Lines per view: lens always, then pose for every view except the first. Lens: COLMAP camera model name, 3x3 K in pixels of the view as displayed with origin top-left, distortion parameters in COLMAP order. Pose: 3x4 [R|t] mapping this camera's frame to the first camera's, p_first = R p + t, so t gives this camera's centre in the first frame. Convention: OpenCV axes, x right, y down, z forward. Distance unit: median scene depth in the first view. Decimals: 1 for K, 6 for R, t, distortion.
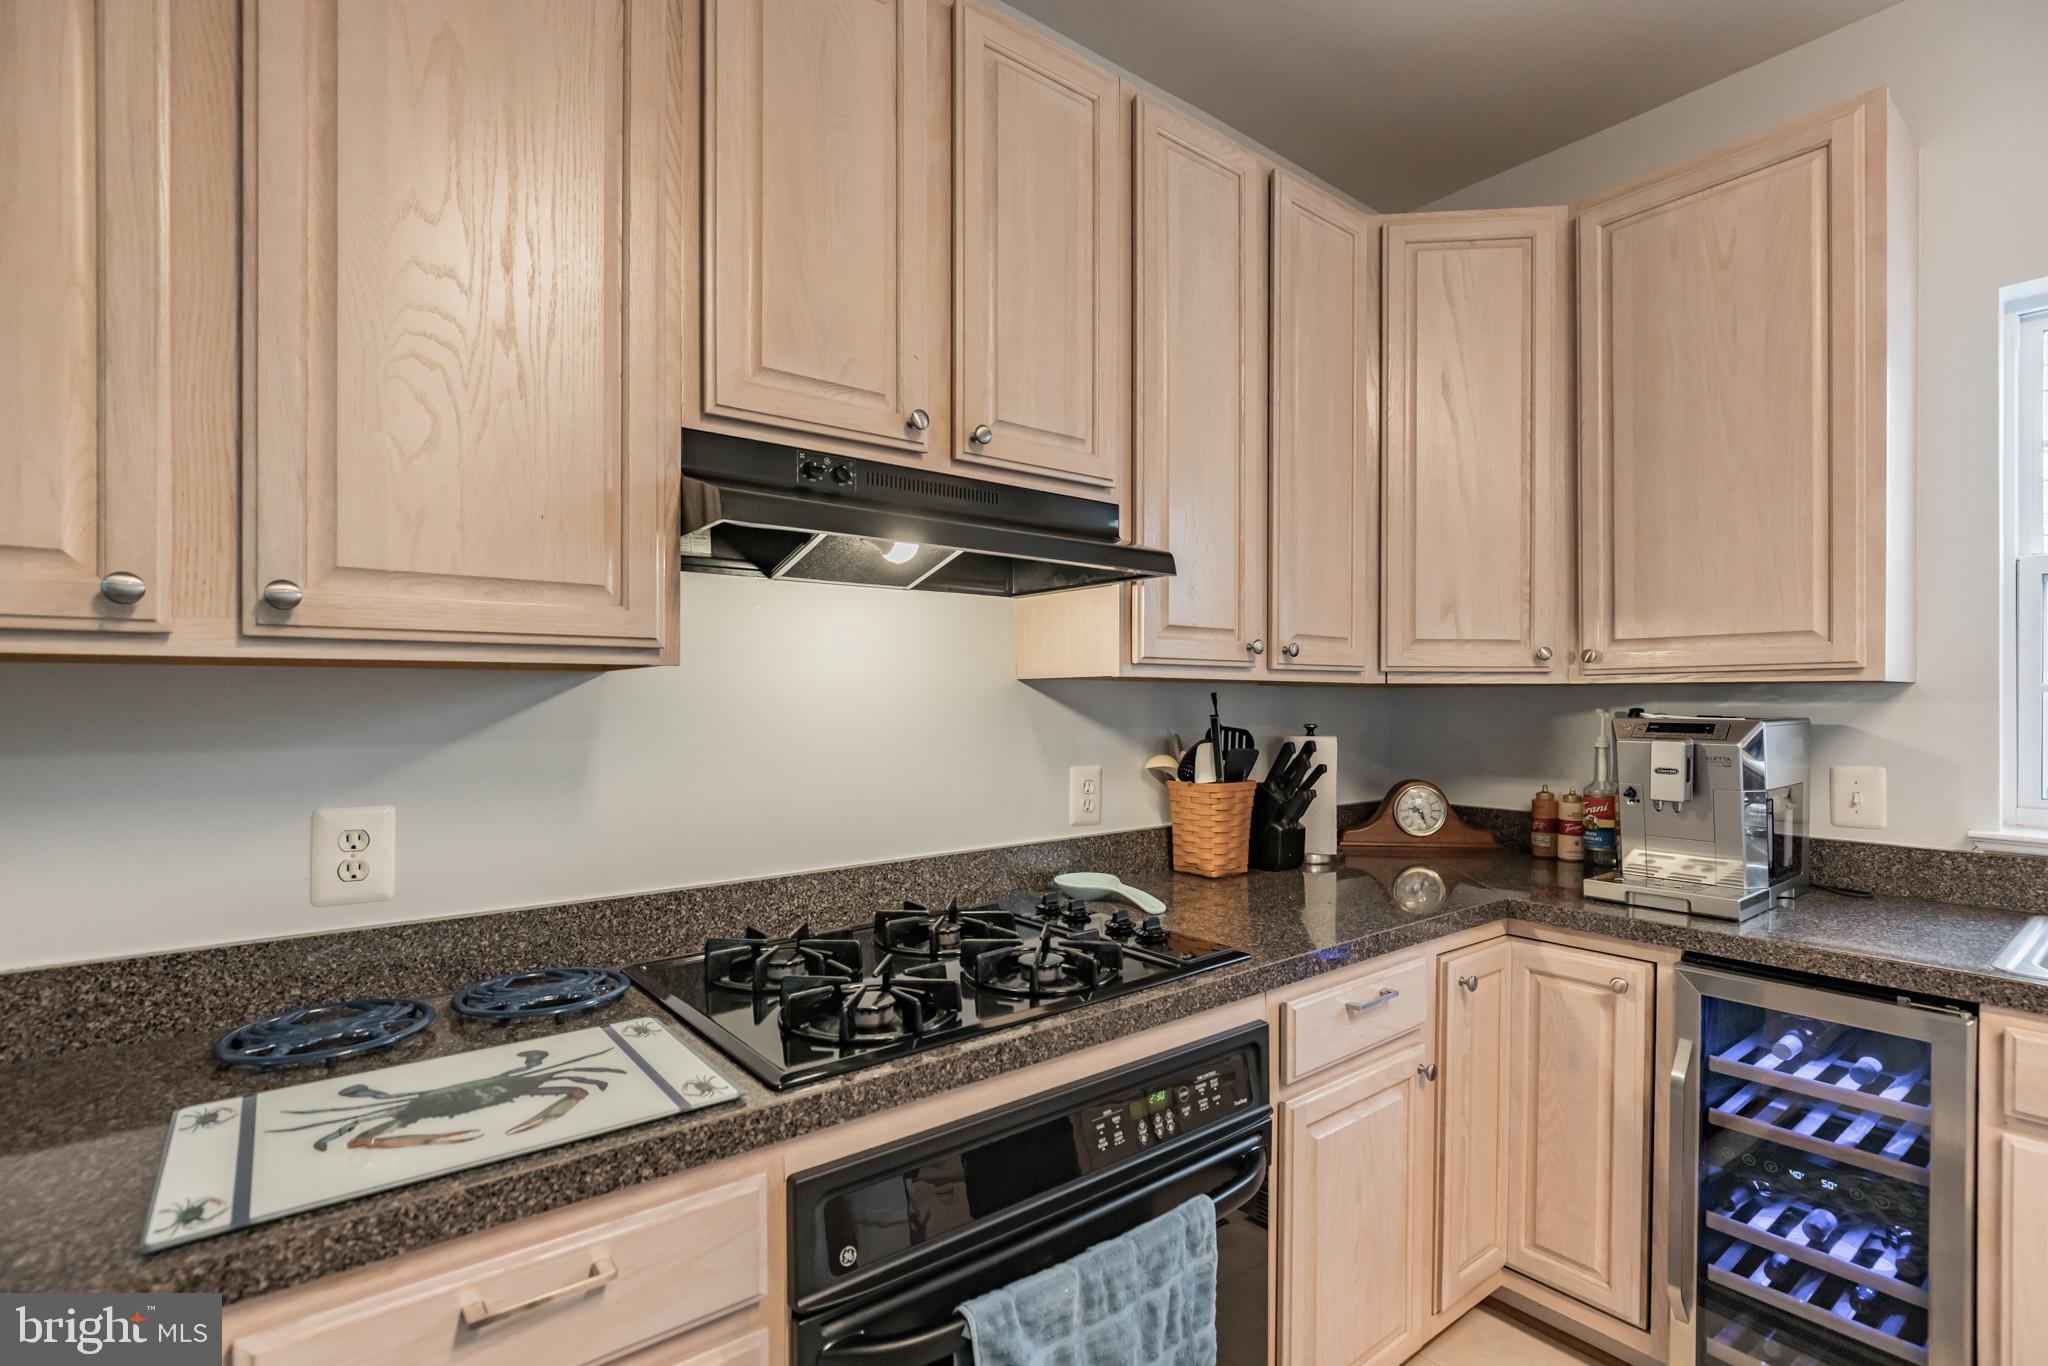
lens RADIAL K [[966.6, 0, 1033.6], [0, 966.6, 701.7], [0, 0, 1]] dist [-0.013920, 0.004279]
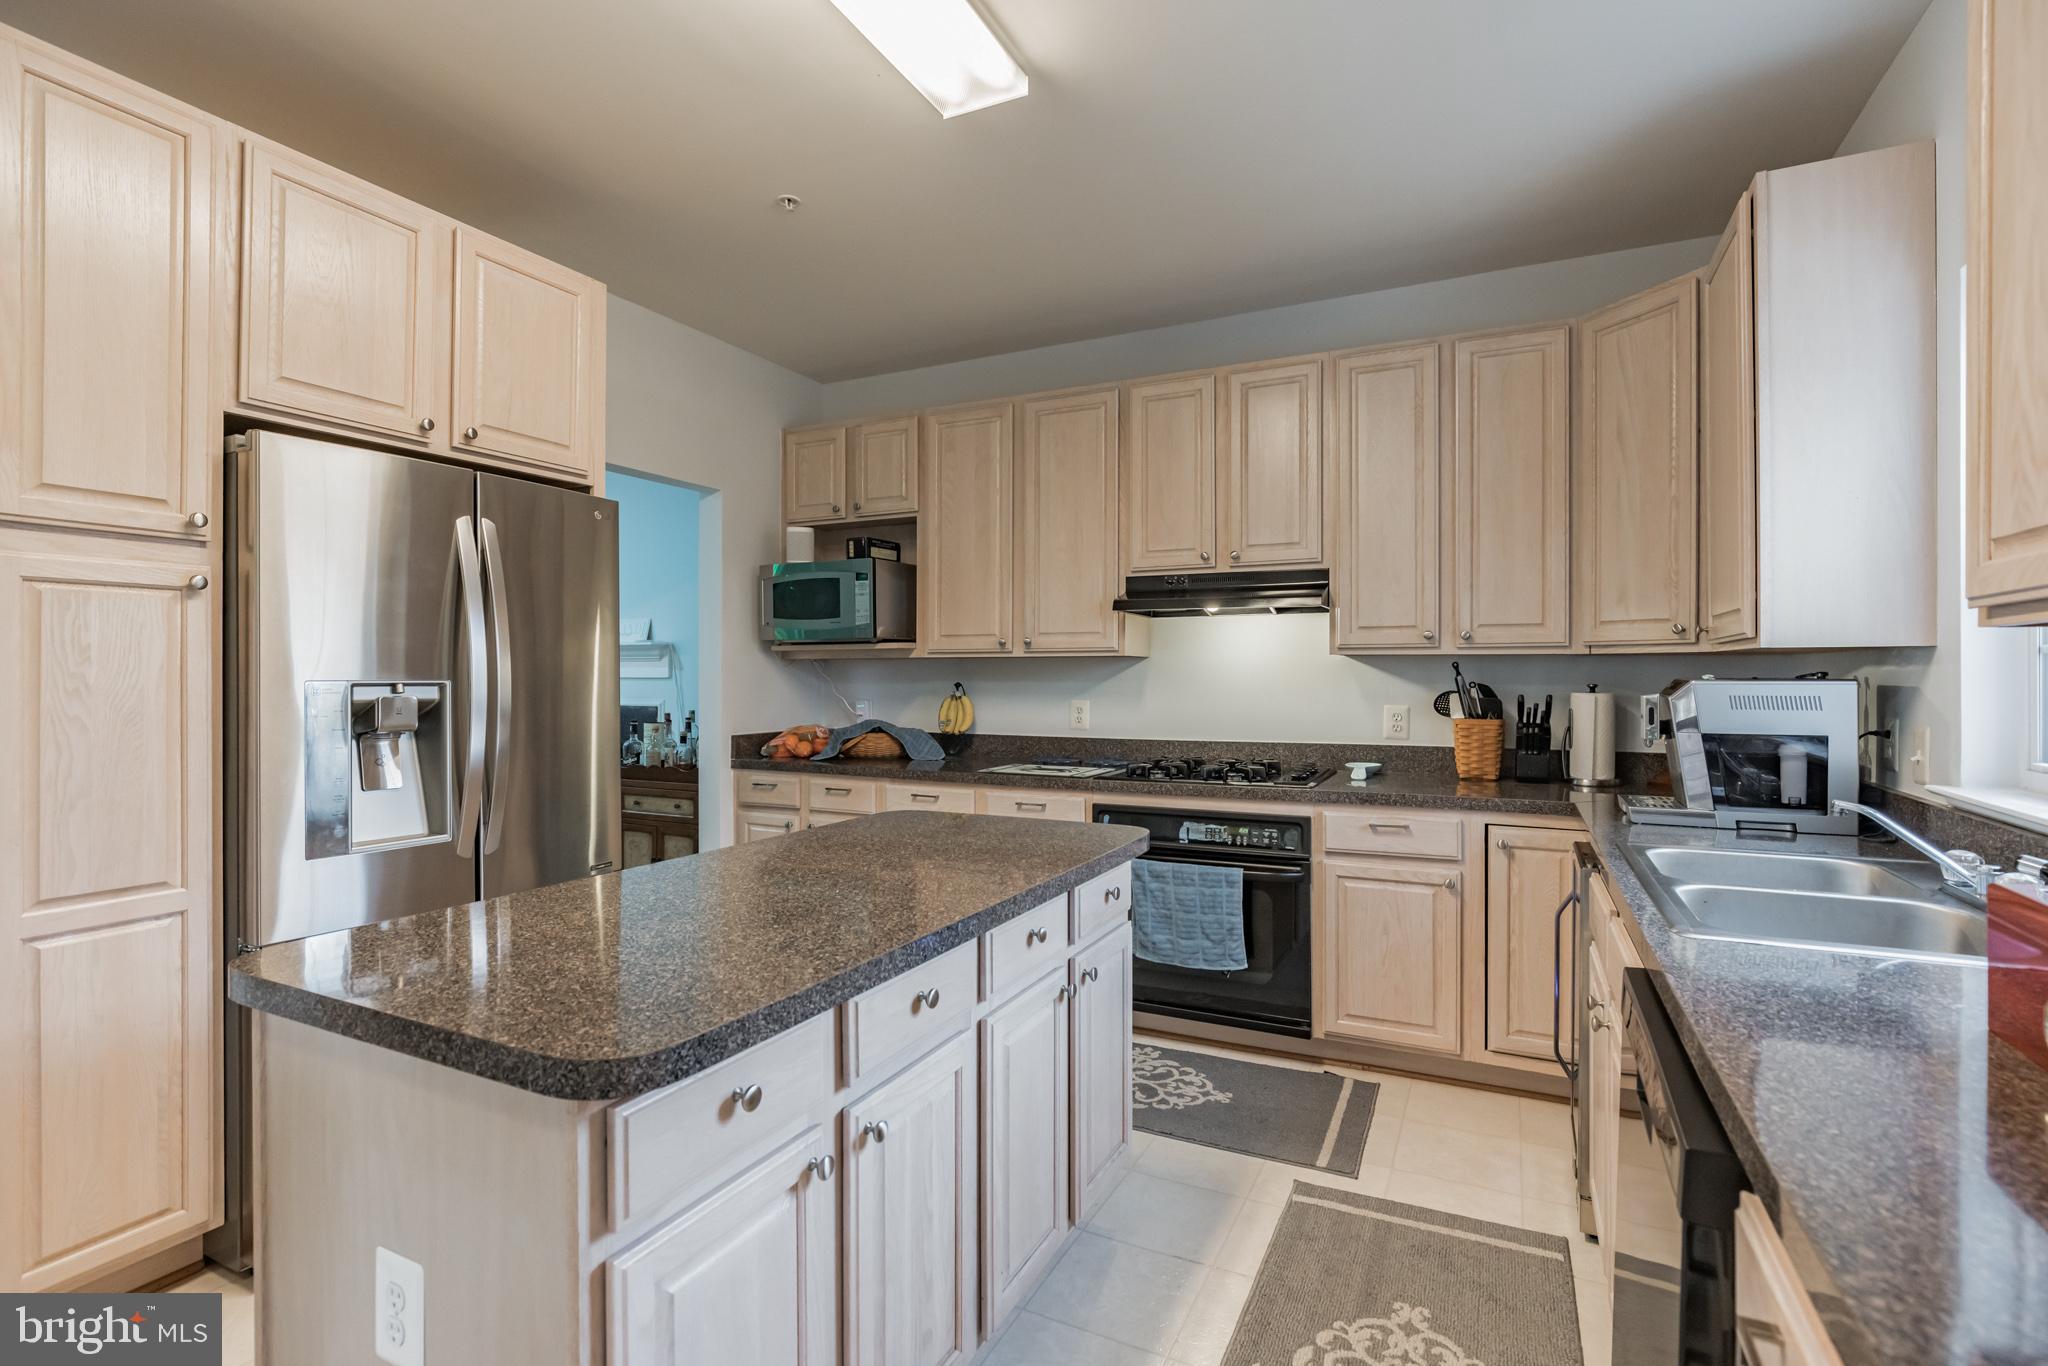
lens RADIAL K [[966.6, 0, 1026.5], [0, 966.6, 671.6], [0, 0, 1]] dist [-0.013920, 0.004279]
pose [[0.415524, 0.000875, -0.909582, 1.940979], [-0.001435, 0.999999, 0.000306, 0.009534], [0.909581, 0.001178, 0.415525, -0.465061]]
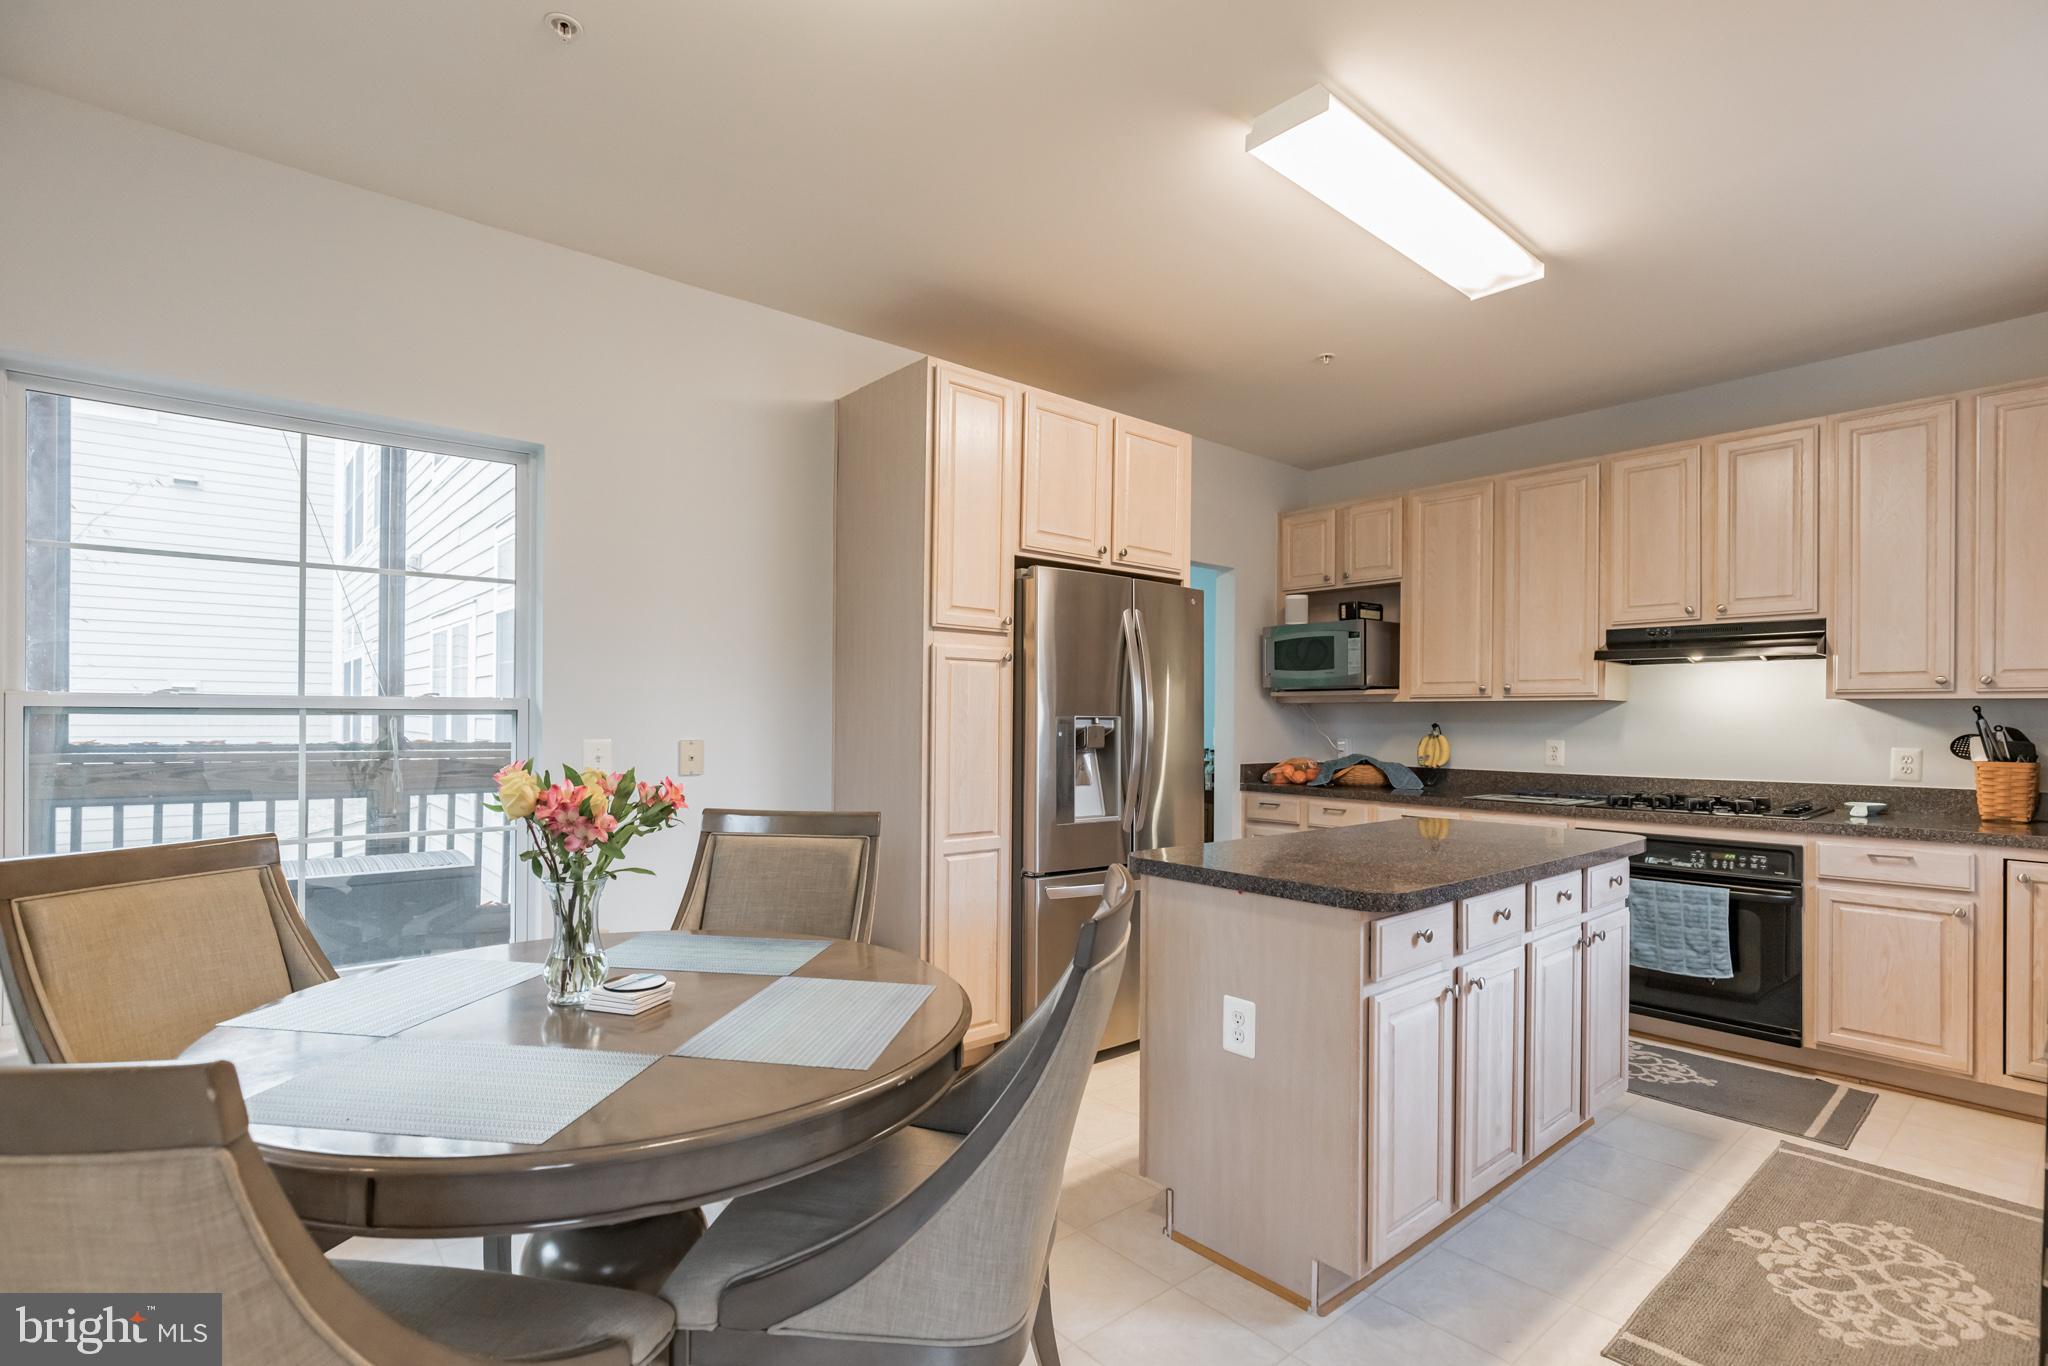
lens RADIAL K [[966.6, 0, 1041.6], [0, 966.6, 717.2], [0, 0, 1]] dist [-0.013920, 0.004279]
pose [[0.035345, 0.003001, -0.999371, 2.536380], [-0.006832, 0.999973, 0.002761, 0.022686], [0.999352, 0.006730, 0.035365, -0.949135]]
